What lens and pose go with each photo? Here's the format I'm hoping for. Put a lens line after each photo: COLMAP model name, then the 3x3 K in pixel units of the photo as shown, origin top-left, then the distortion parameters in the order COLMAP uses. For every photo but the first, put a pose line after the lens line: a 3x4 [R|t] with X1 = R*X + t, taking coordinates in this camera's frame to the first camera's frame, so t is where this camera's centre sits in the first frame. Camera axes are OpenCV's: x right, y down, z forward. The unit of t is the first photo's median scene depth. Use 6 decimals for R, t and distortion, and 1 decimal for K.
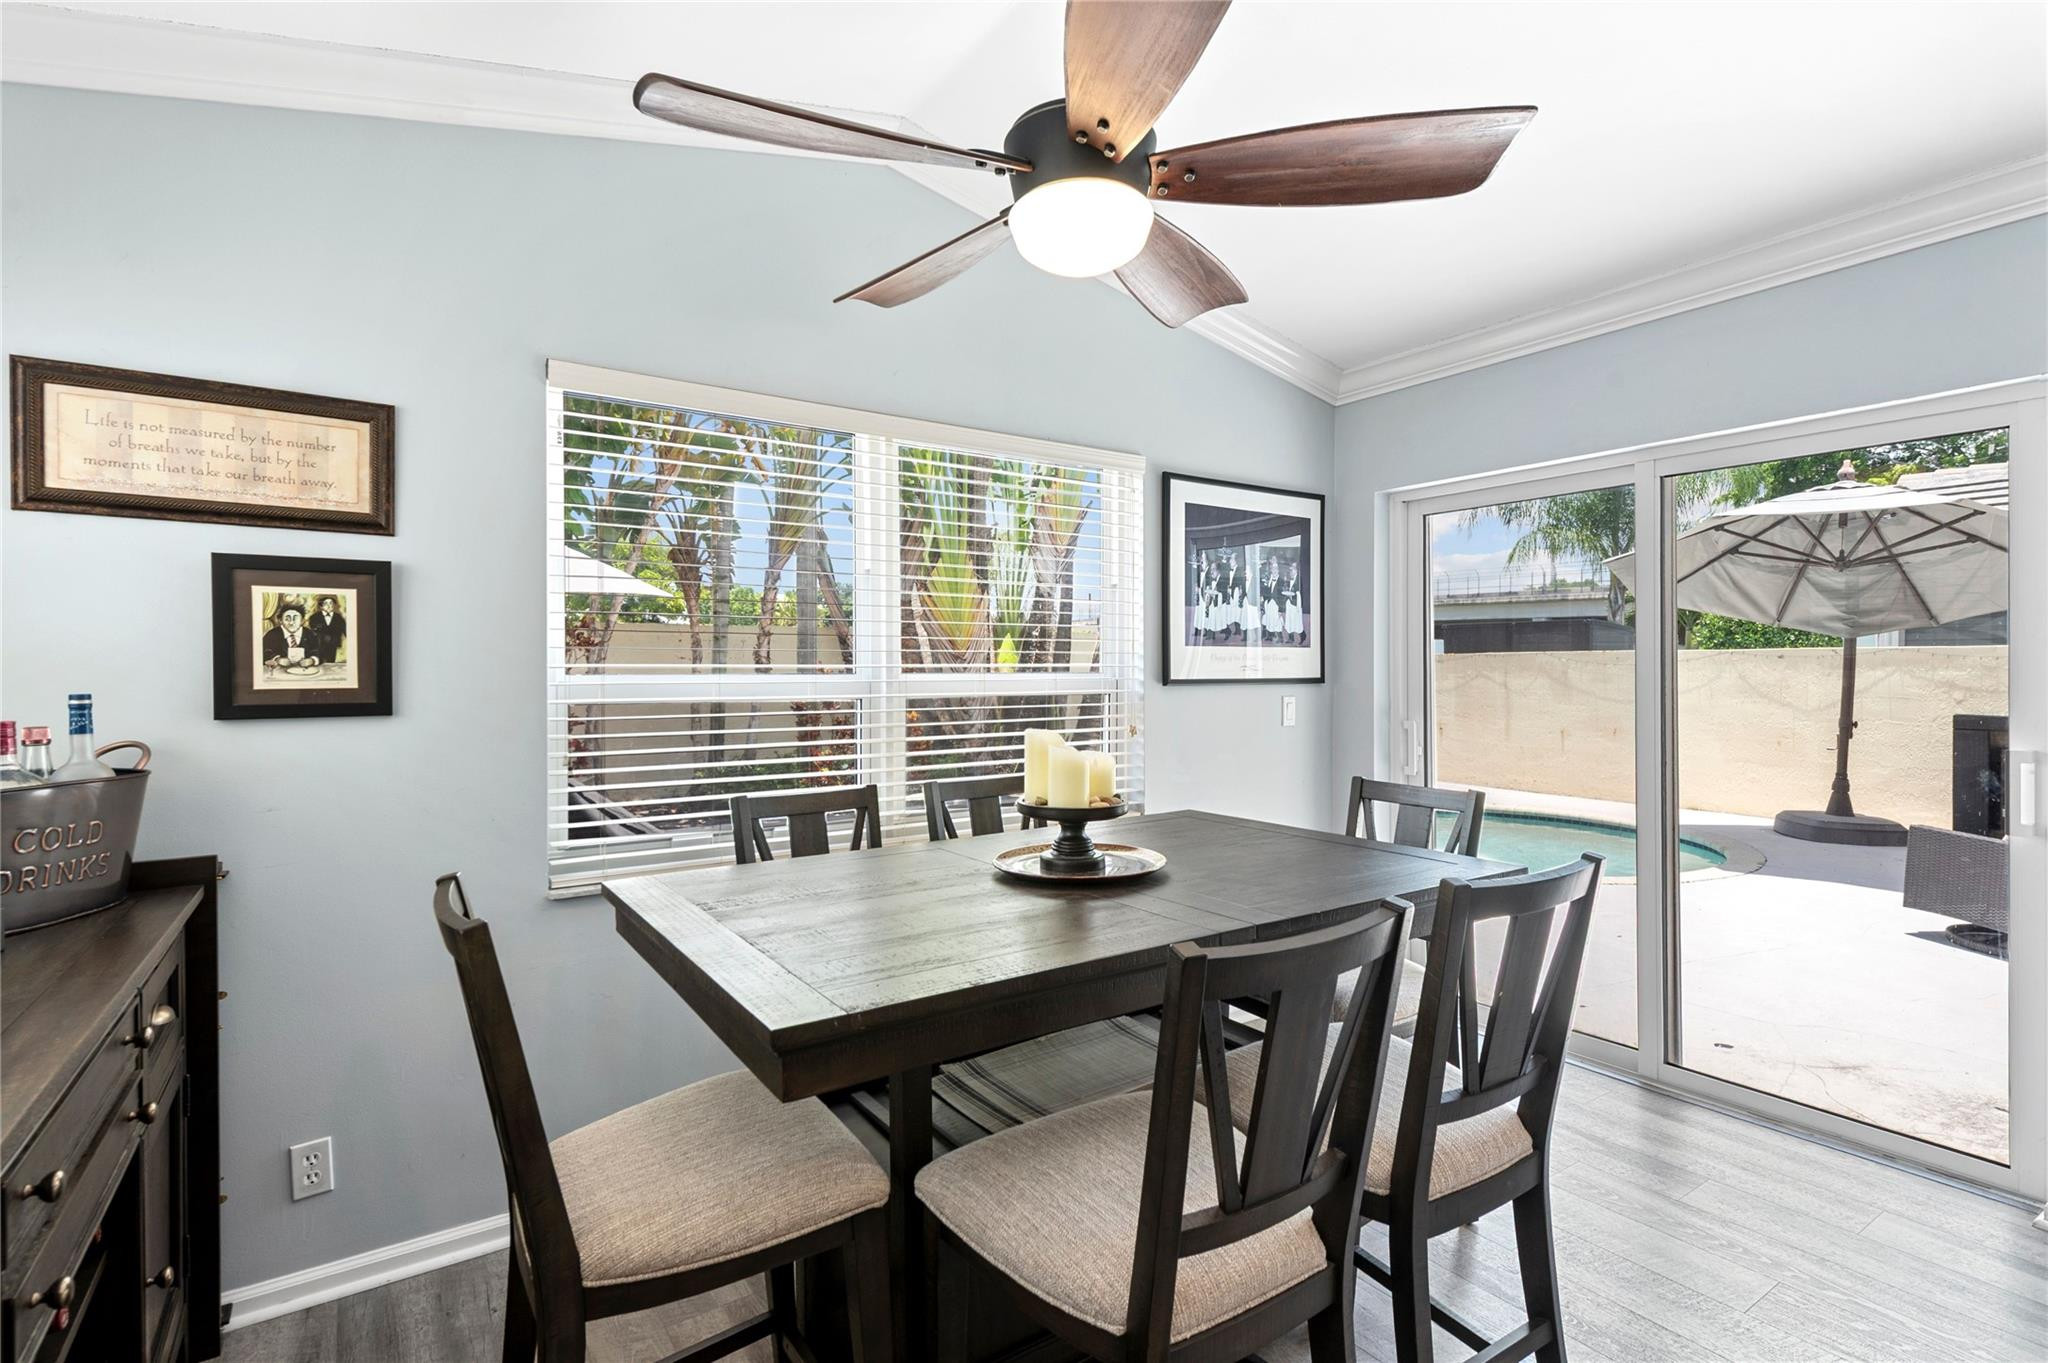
lens RADIAL K [[966.3, 0, 1029.6], [0, 966.3, 684.3], [0, 0, 1]] dist [0.019729, -0.008436]
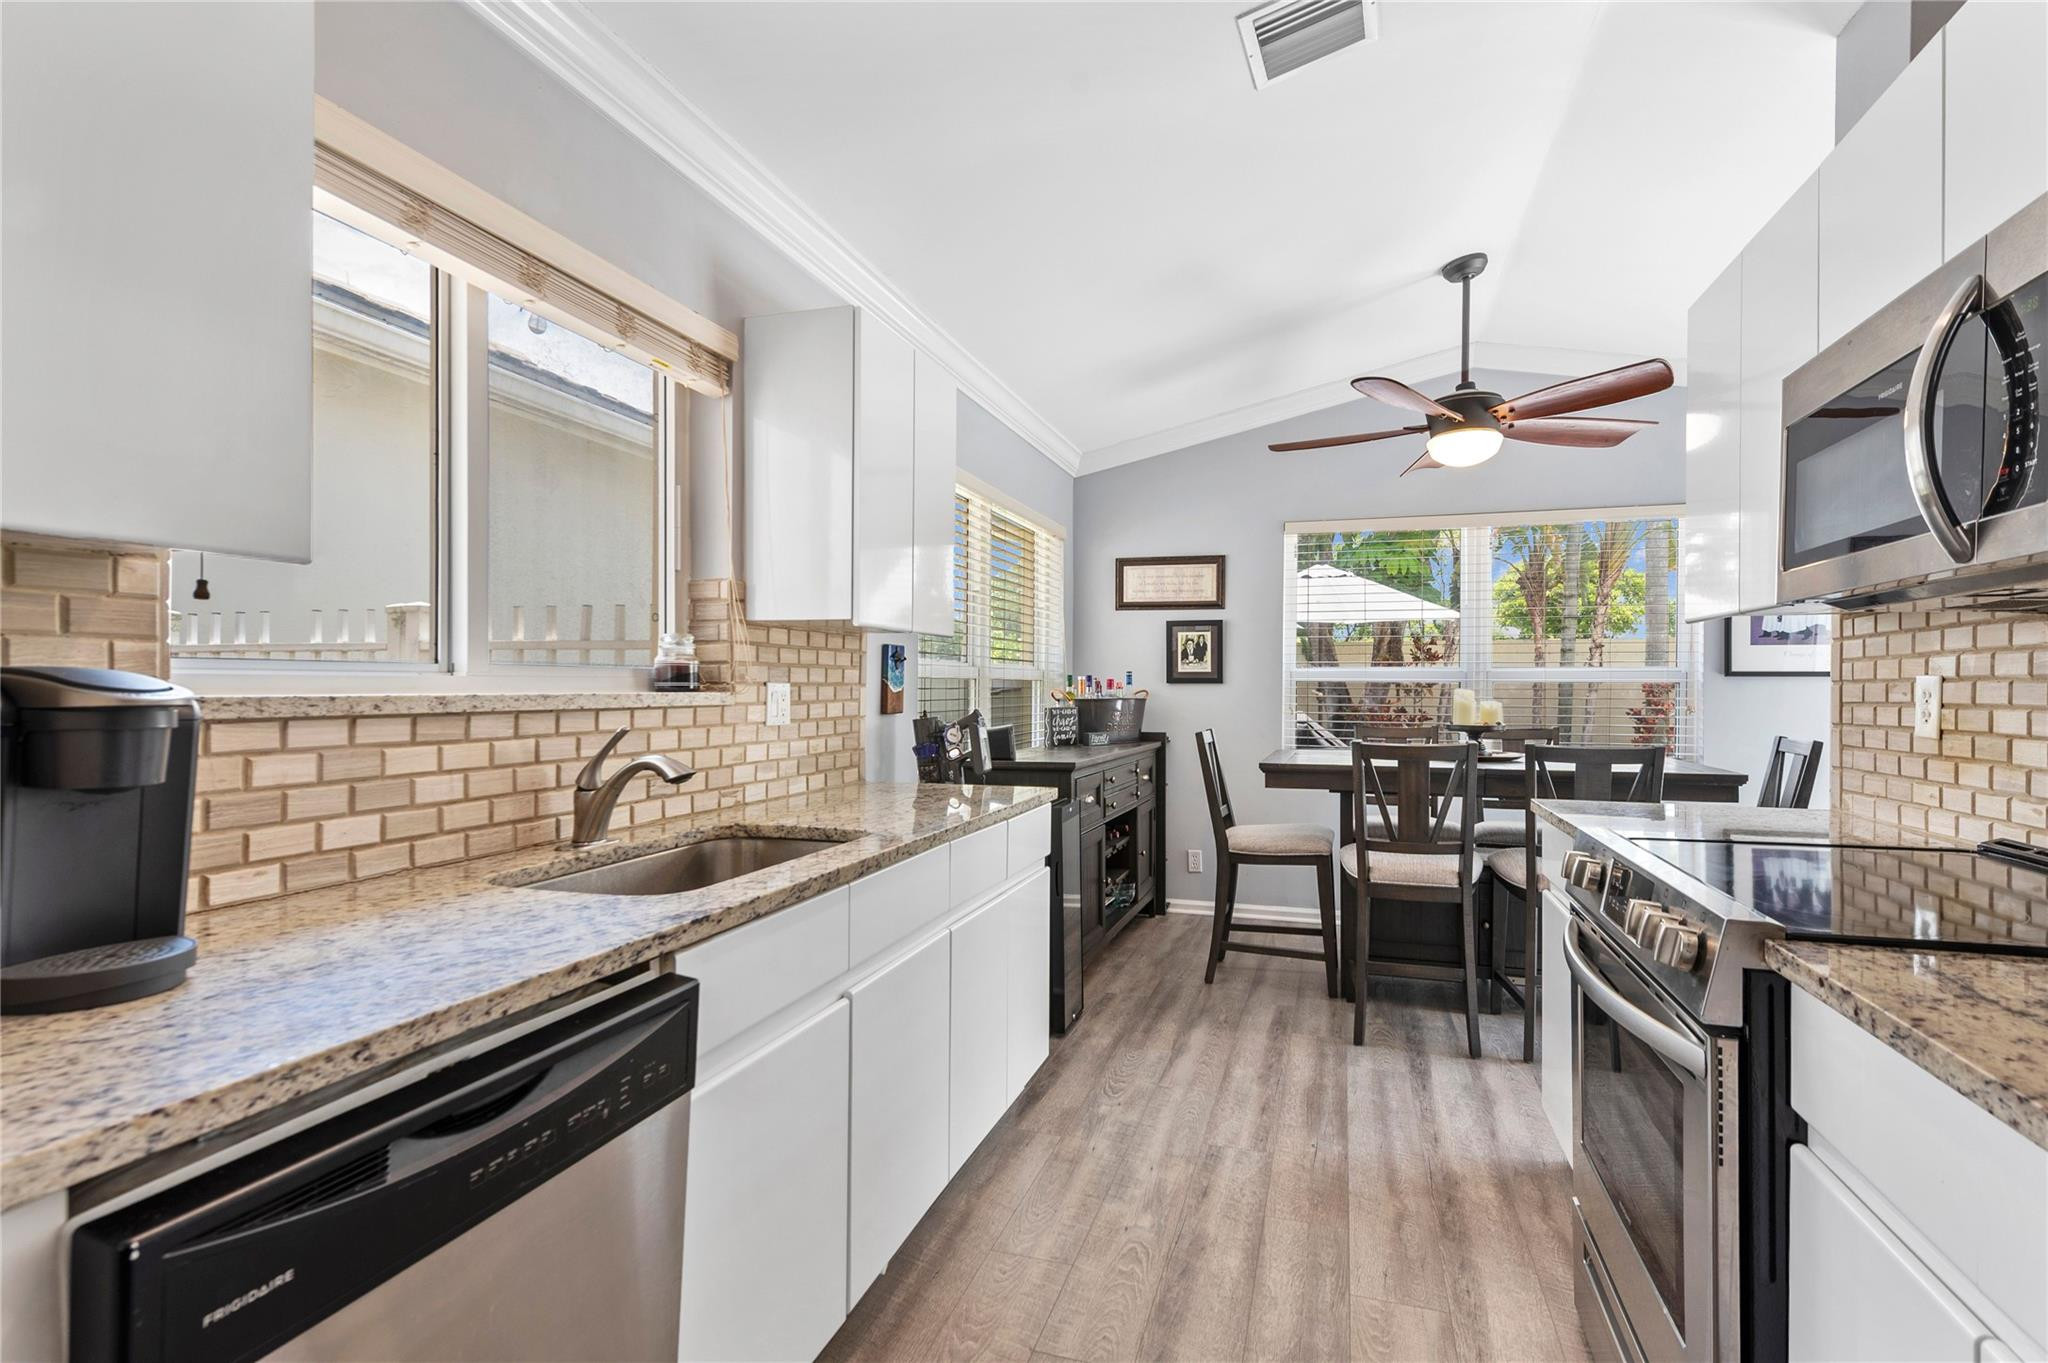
lens RADIAL K [[966.3, 0, 1029.6], [0, 966.3, 684.3], [0, 0, 1]] dist [0.019729, -0.008436]
pose [[0.615898, 0.003741, -0.787817, 0.943876], [-0.018321, 0.999786, -0.009575, 0.066488], [0.787613, 0.020331, 0.615835, -0.856343]]
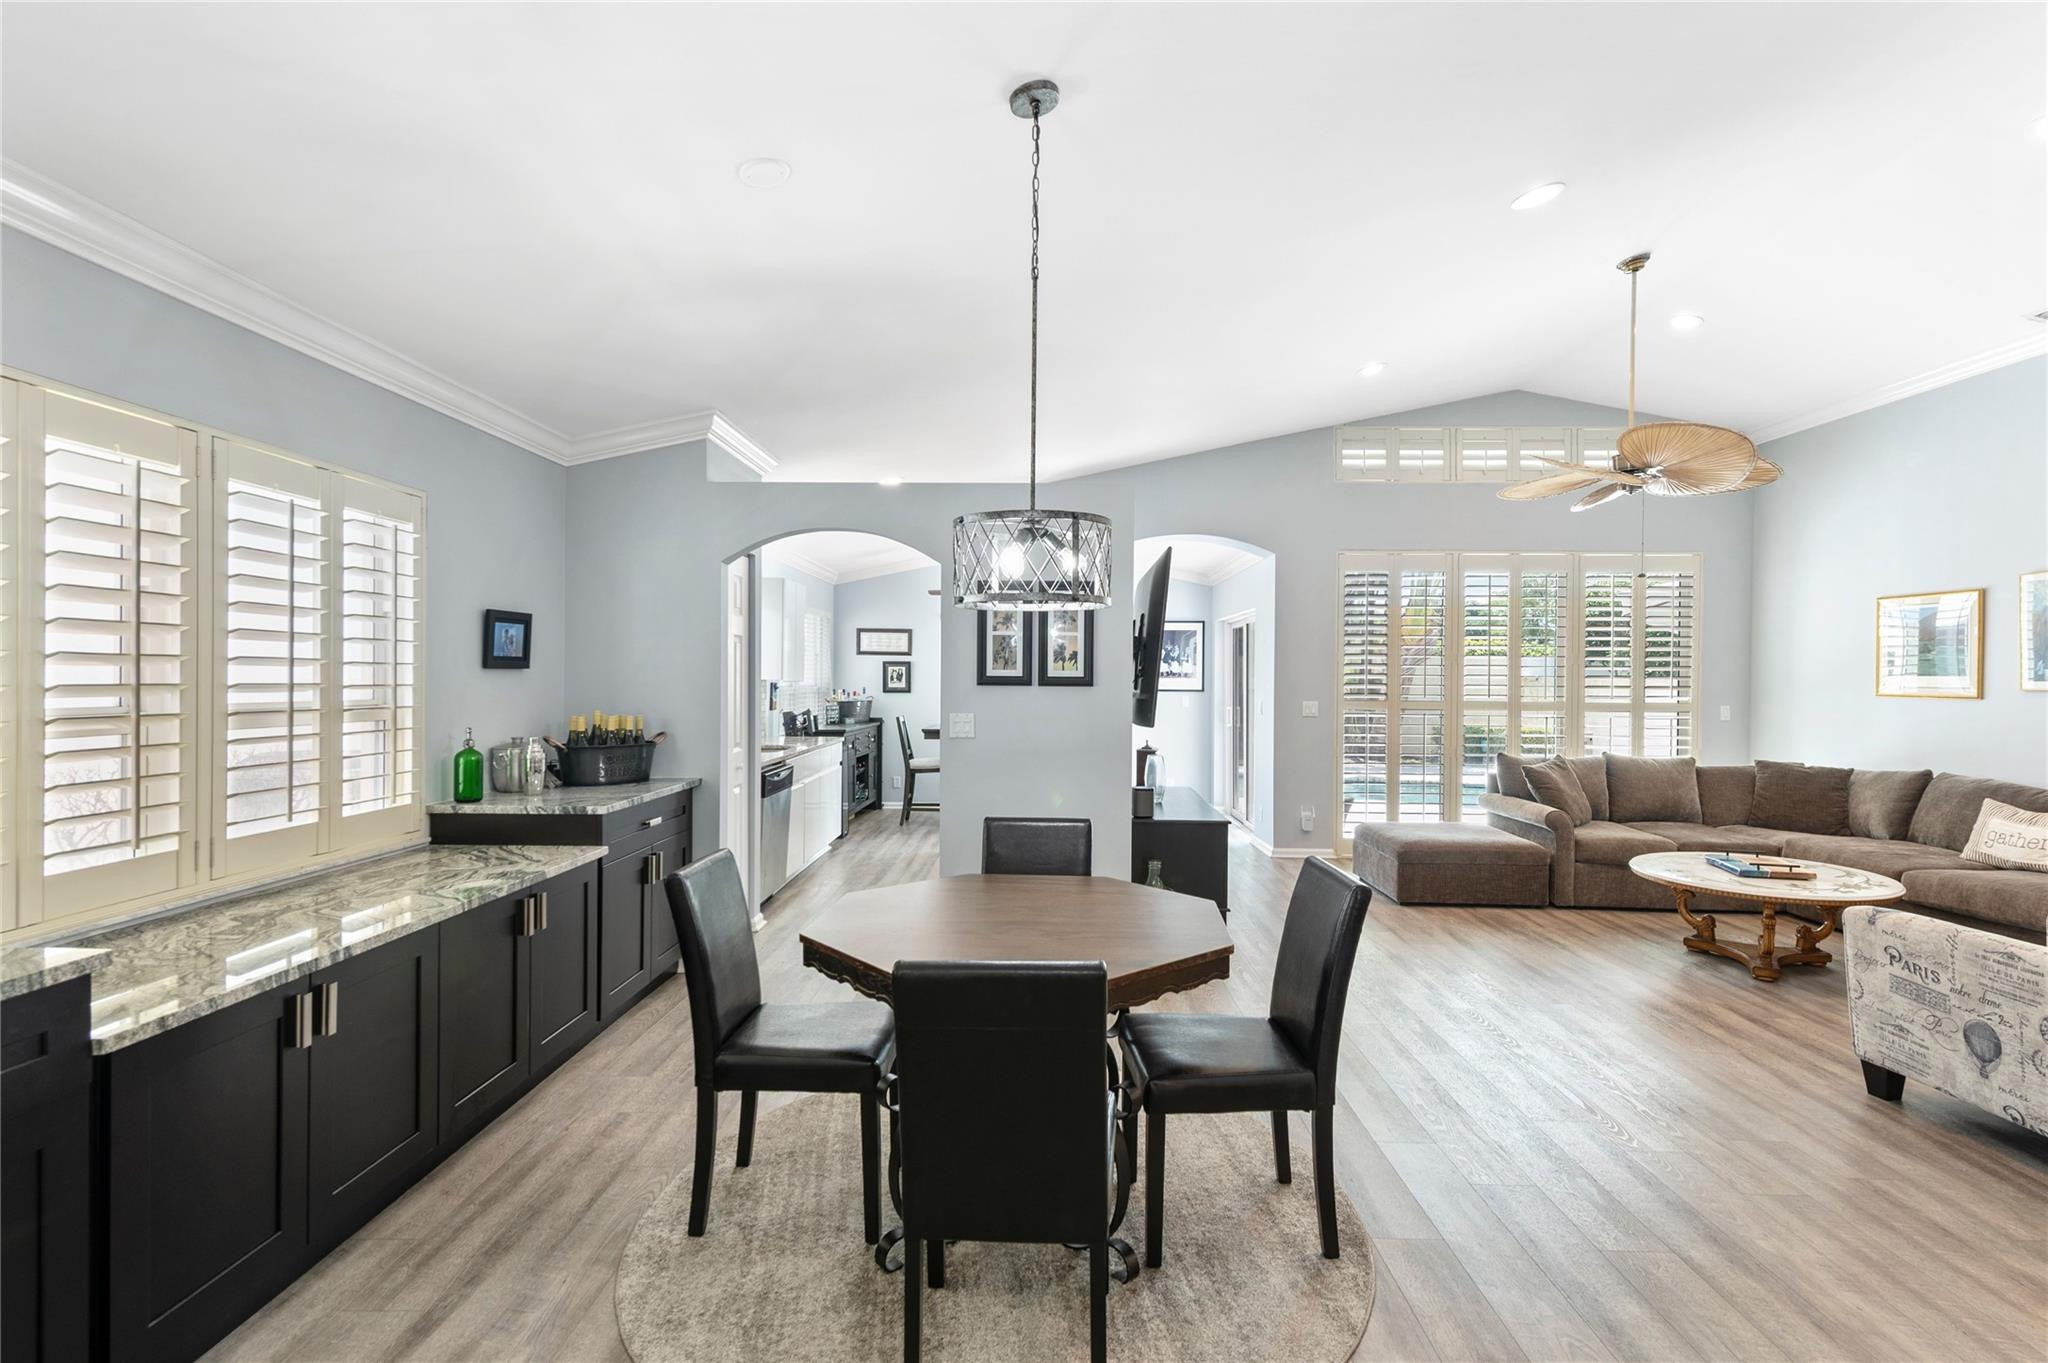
lens RADIAL K [[966.3, 0, 1029.6], [0, 966.3, 684.3], [0, 0, 1]] dist [0.019729, -0.008436]
pose [[0.819277, 0.011911, -0.573274, 2.590874], [-0.019571, 0.999783, -0.007196, 0.012057], [0.573064, 0.017115, 0.819332, -2.604972]]
